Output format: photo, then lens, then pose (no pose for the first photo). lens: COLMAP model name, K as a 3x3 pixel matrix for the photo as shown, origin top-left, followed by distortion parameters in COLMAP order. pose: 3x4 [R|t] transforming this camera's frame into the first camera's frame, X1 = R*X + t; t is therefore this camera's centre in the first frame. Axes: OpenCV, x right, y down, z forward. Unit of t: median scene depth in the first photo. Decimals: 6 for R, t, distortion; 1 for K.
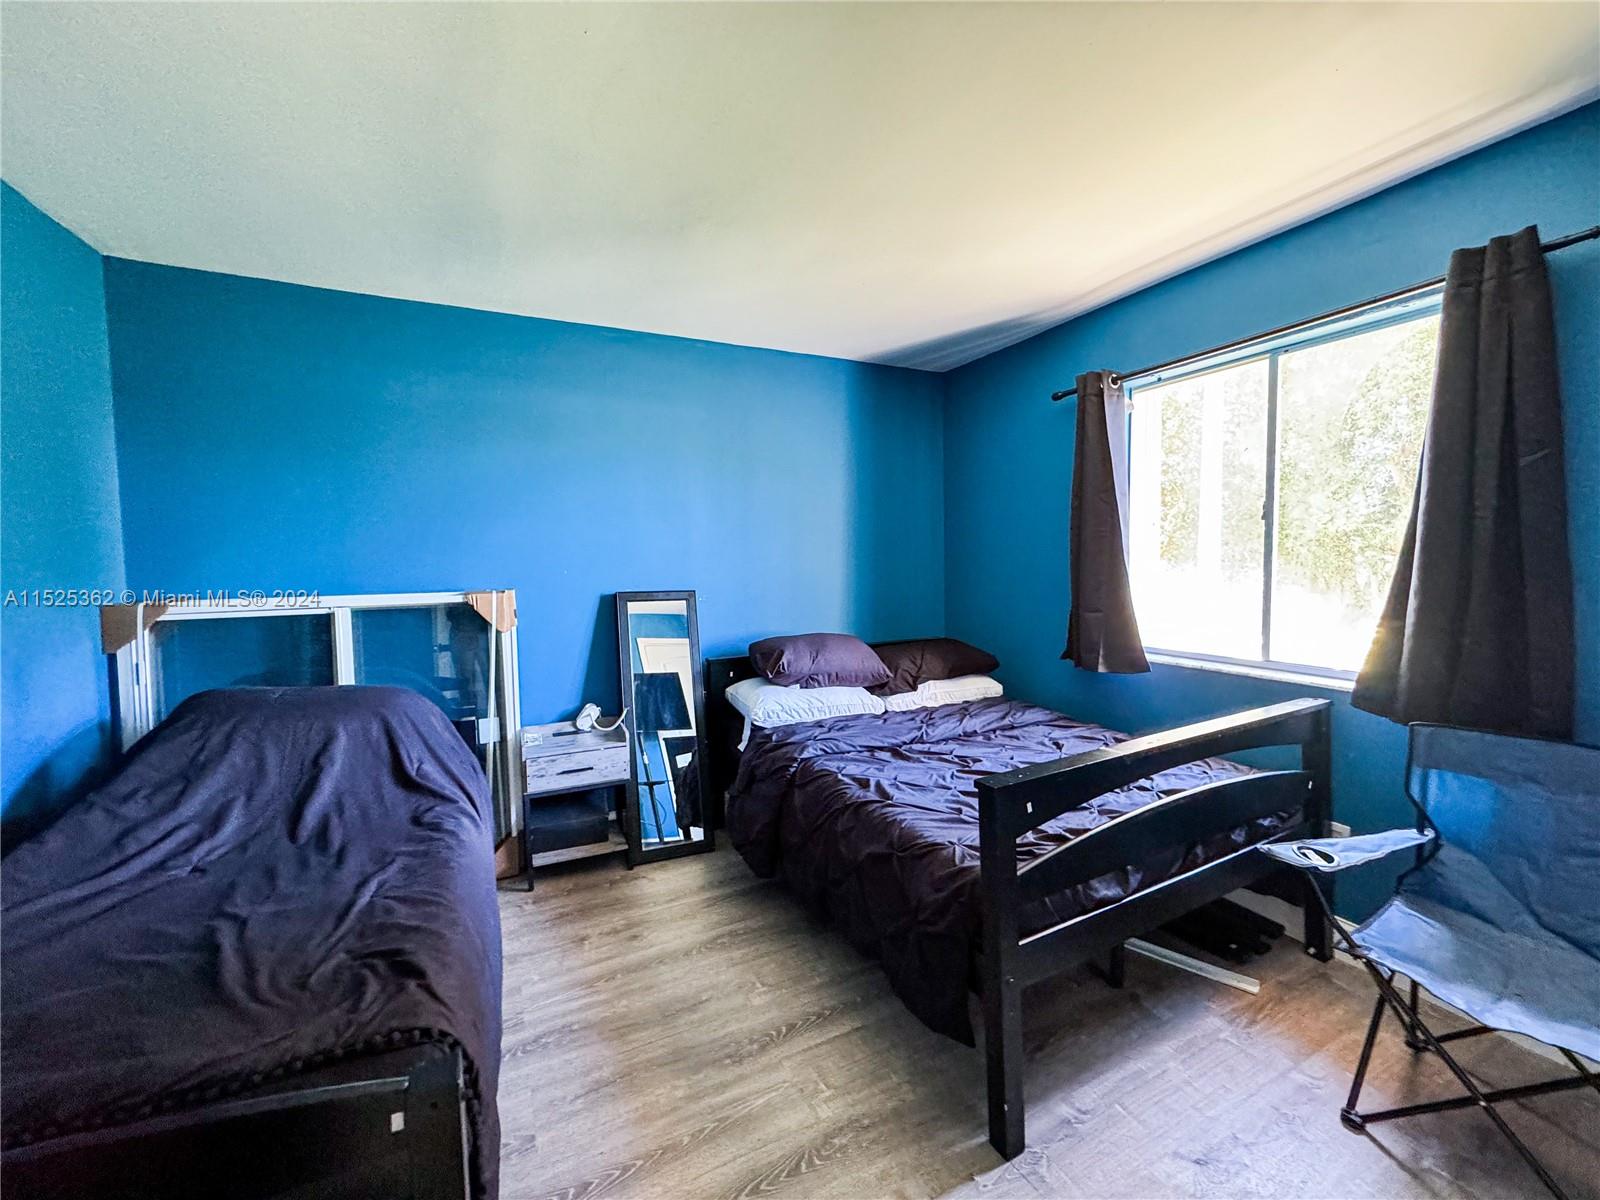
lens RADIAL K [[639.0, 0, 803.8], [0, 639.0, 588.8], [0, 0, 1]] dist [-0.003160, 0.000144]
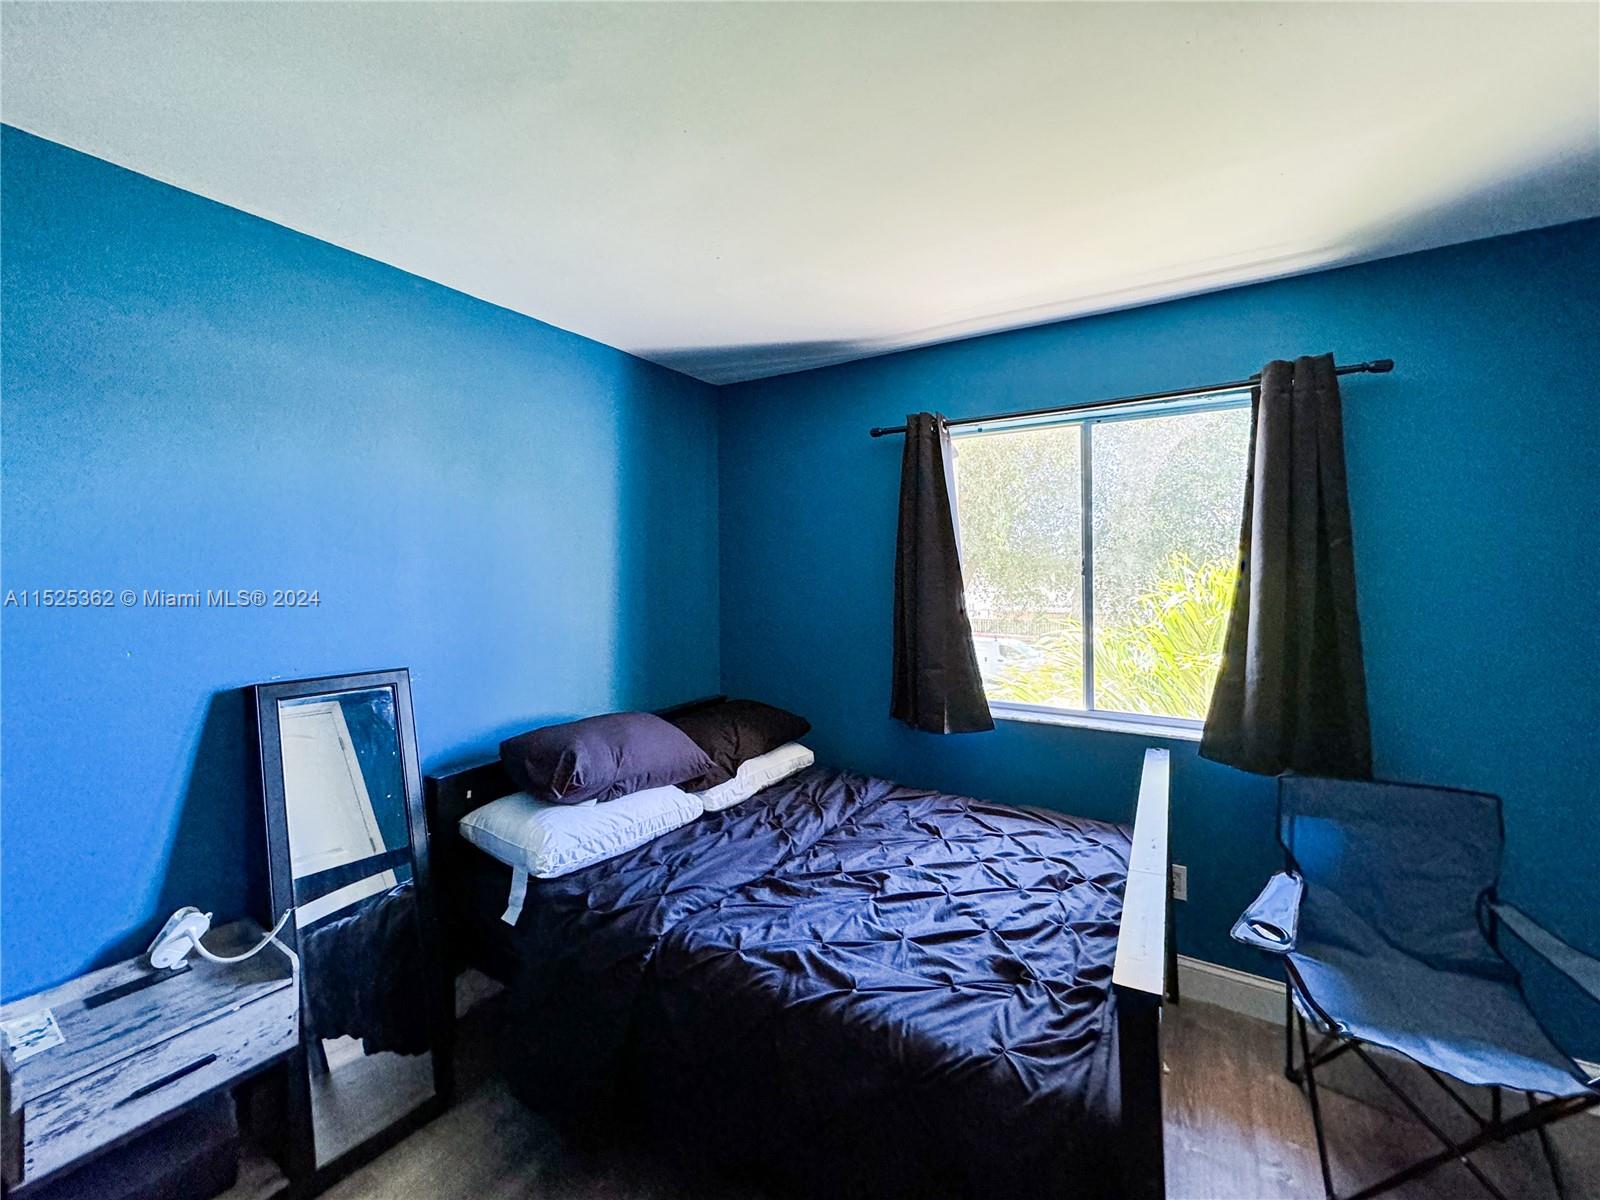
lens RADIAL K [[639.0, 0, 781.3], [0, 639.0, 560.5], [0, 0, 1]] dist [-0.003160, 0.000144]
pose [[0.843938, 0.018984, 0.536105, -0.239881], [0.015918, 0.998047, -0.060400, -0.069093], [-0.536205, 0.059508, 0.841988, 0.338940]]
